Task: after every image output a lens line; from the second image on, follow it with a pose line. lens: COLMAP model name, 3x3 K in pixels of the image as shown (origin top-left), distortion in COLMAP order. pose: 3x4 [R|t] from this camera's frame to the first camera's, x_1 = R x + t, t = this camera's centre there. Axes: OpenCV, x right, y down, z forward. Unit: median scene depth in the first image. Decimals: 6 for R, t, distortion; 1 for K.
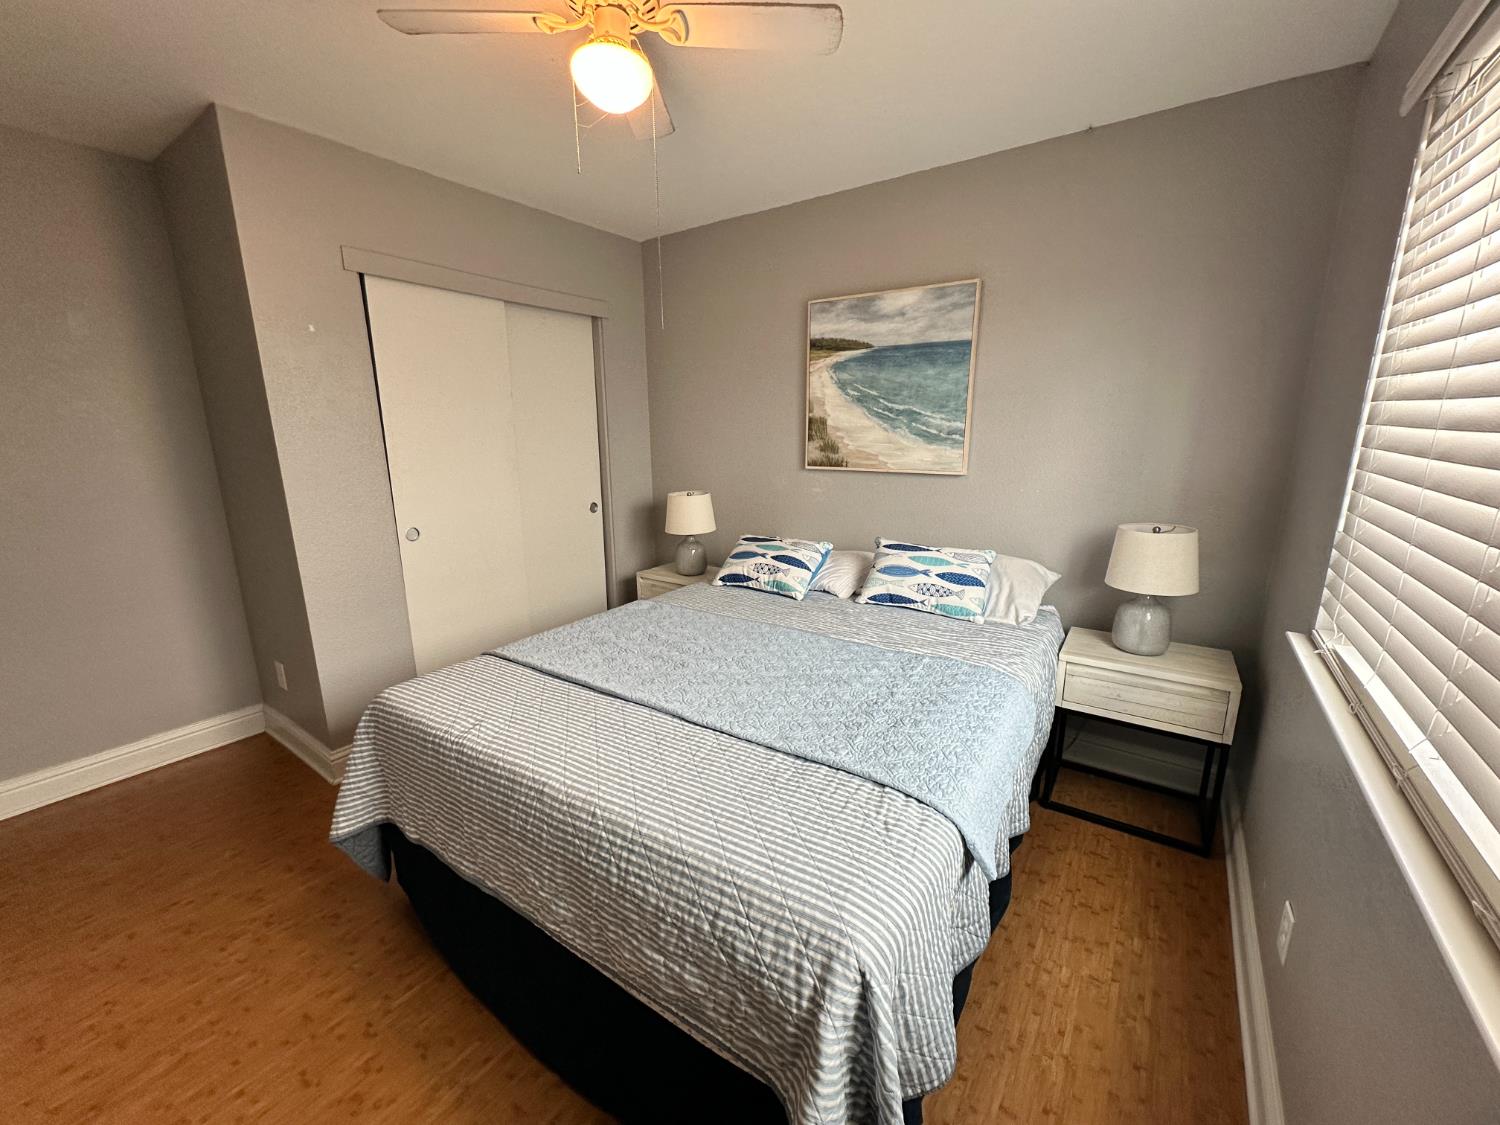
lens RADIAL K [[596.8, 0, 745.2], [0, 596.8, 560.9], [0, 0, 1]] dist [-0.010577, 0.004320]
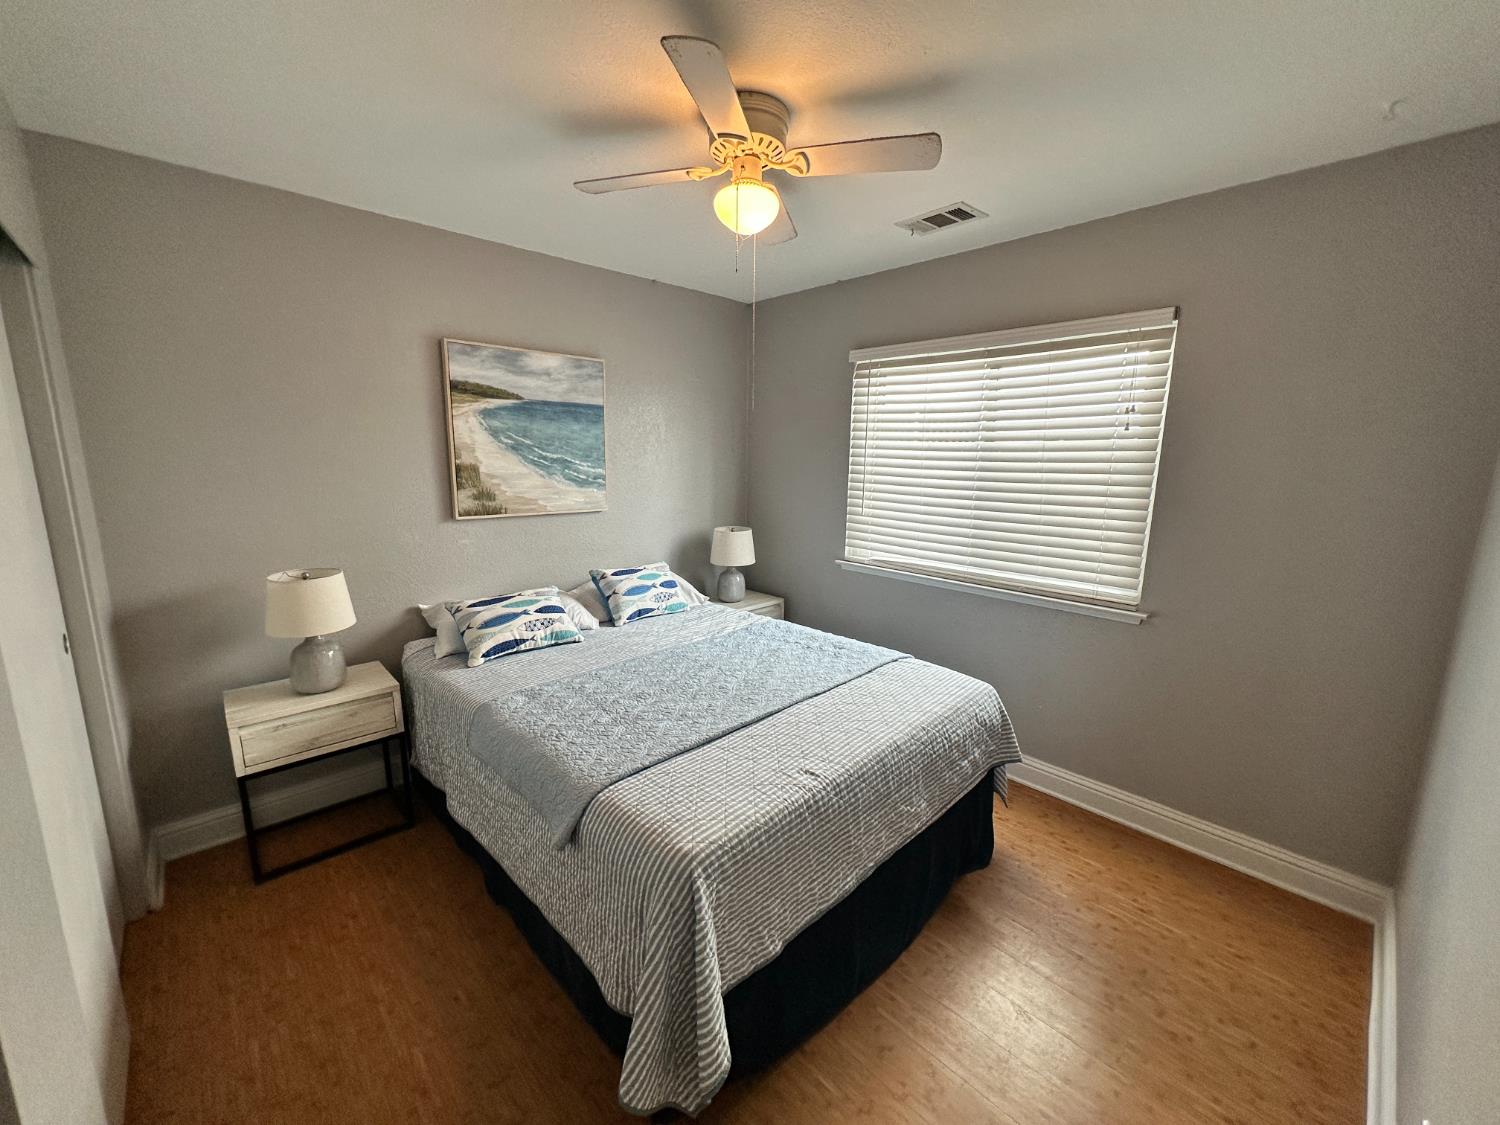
lens RADIAL K [[596.8, 0, 746.5], [0, 596.8, 563.3], [0, 0, 1]] dist [-0.010577, 0.004320]
pose [[0.202403, -0.169537, 0.964516, -0.780839], [0.202711, 0.970823, 0.128107, -0.132942], [-0.958093, 0.169589, 0.230864, 0.431555]]
